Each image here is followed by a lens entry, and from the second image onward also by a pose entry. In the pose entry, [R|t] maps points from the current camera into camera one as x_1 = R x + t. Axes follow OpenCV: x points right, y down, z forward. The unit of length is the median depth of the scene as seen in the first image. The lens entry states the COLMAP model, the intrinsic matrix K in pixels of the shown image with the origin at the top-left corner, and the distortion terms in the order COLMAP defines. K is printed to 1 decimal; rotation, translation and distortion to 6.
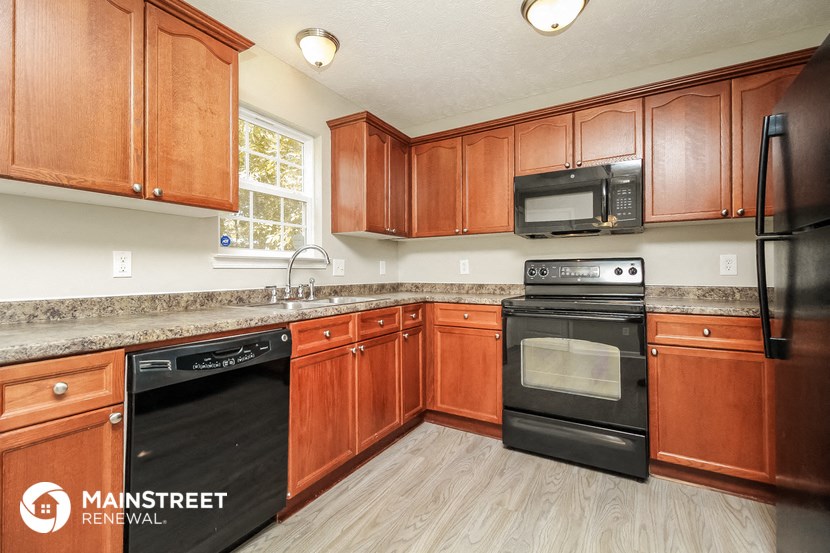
lens RADIAL K [[374.6, 0, 413.8], [0, 374.6, 264.9], [0, 0, 1]] dist [0.001343, -0.000098]
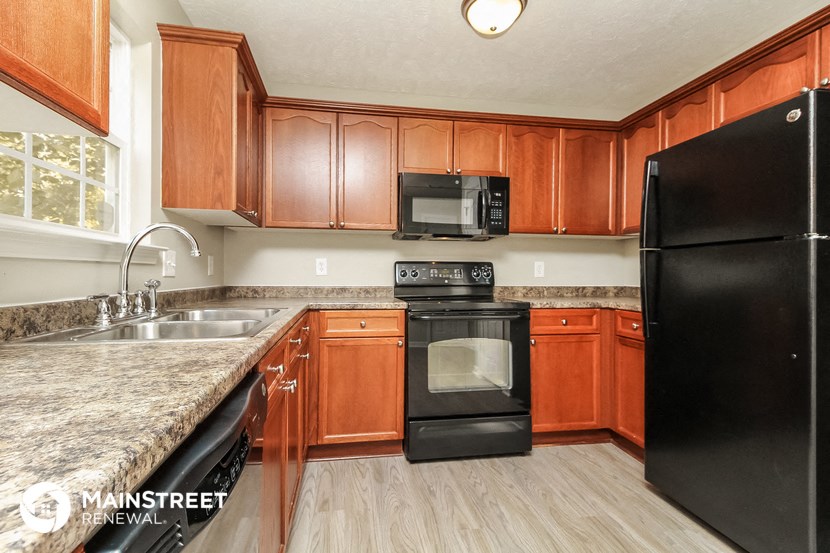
lens RADIAL K [[371.6, 0, 406.4], [0, 371.6, 270.2], [0, 0, 1]] dist [0.016193, -0.000007]
pose [[0.765233, 0.016231, 0.643548, -0.365248], [-0.021101, 0.999777, -0.000123, 0.012359], [-0.643407, -0.013485, 0.765405, 0.309281]]
